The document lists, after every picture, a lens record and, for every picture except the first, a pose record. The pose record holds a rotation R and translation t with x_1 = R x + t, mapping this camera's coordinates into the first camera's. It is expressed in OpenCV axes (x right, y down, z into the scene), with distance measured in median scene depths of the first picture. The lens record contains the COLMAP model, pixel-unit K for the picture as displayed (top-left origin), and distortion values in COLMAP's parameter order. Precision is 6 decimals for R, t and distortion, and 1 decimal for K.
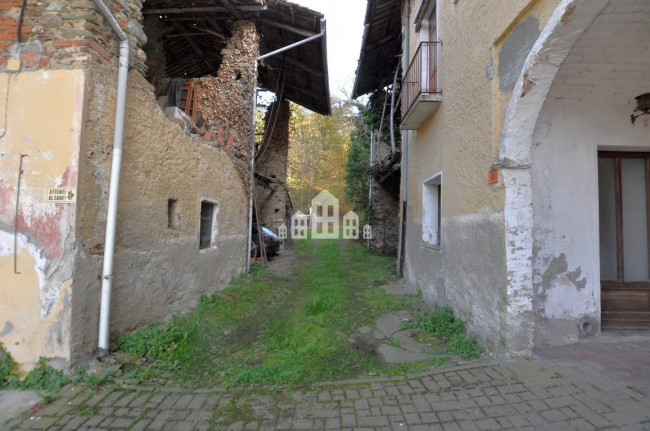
lens RADIAL K [[297.6, 0, 327.3], [0, 297.6, 215.2], [0, 0, 1]] dist [-0.003600, 0.000503]
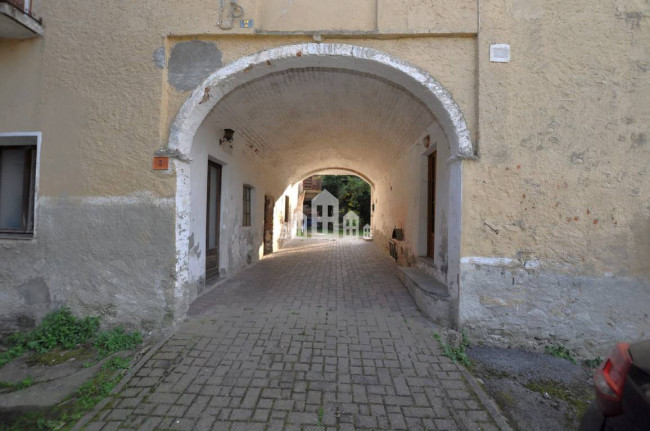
lens RADIAL K [[297.6, 0, 325.5], [0, 297.6, 214.8], [0, 0, 1]] dist [-0.003600, 0.000503]
pose [[0.035758, 0.003581, 0.999354, -0.499268], [-0.065141, 0.997875, -0.001245, 0.016186], [-0.997235, -0.065055, 0.035915, 0.400856]]
